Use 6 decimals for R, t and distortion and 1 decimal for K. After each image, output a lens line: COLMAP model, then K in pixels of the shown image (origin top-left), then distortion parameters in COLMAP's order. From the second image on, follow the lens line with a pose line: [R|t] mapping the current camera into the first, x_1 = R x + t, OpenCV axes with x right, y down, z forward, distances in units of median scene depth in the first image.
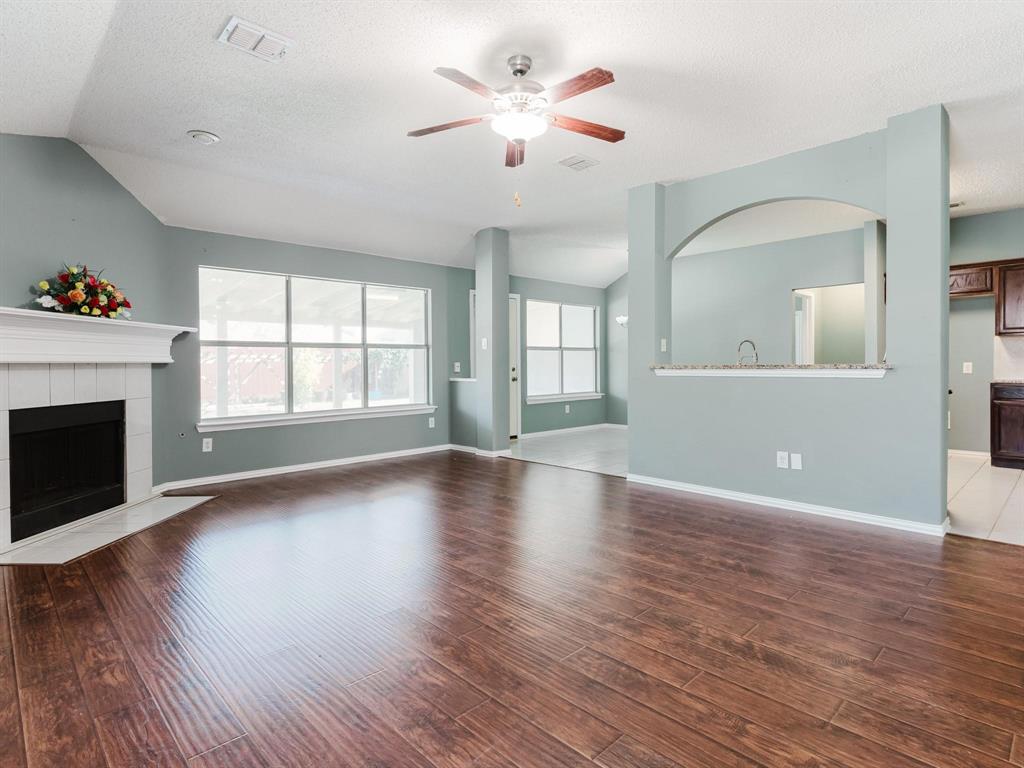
lens RADIAL K [[554.2, 0, 478.9], [0, 554.2, 373.6], [0, 0, 1]] dist [0.001155, 0.000375]
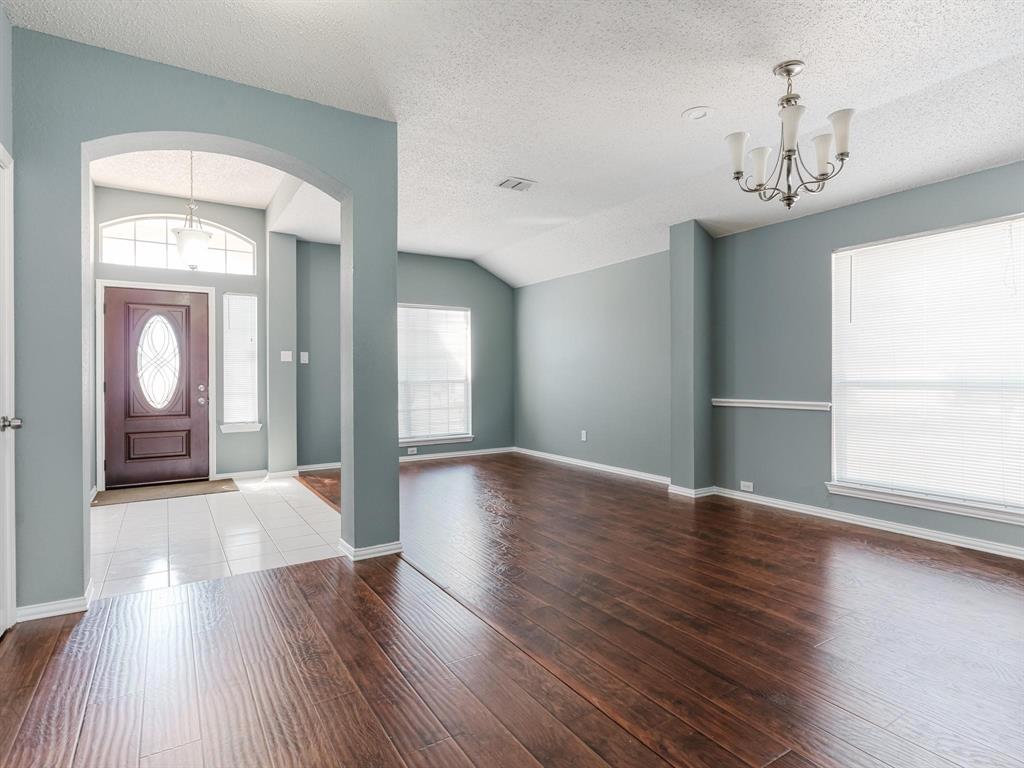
lens RADIAL K [[554.2, 0, 515.5], [0, 554.2, 380.9], [0, 0, 1]] dist [0.001155, 0.000375]
pose [[0.984416, 0.012336, -0.175422, 0.069328], [-0.014151, 0.999858, -0.009101, -0.000040], [0.175285, 0.011441, 0.984451, -0.074338]]
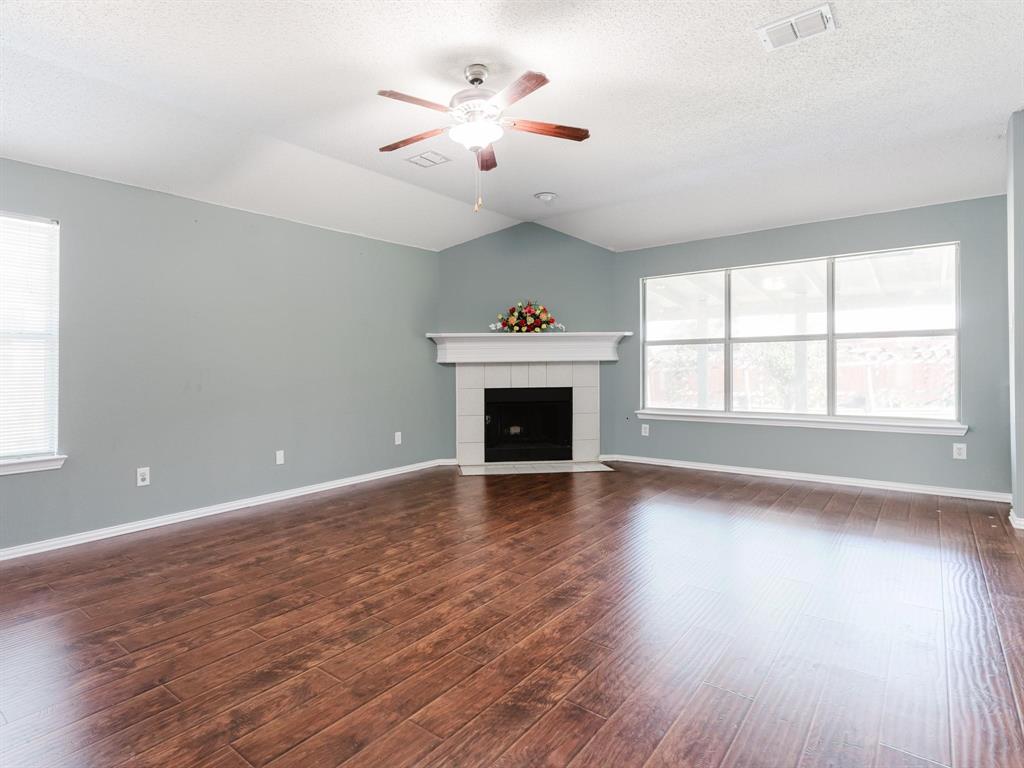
lens RADIAL K [[543.4, 0, 476.0], [0, 543.4, 366.6], [0, 0, 1]] dist [0.005653, 0.000948]
pose [[0.143135, 0.010187, -0.989651, 0.752087], [-0.005292, 0.999941, 0.009528, -0.018456], [0.989689, 0.003874, 0.143180, 0.605453]]
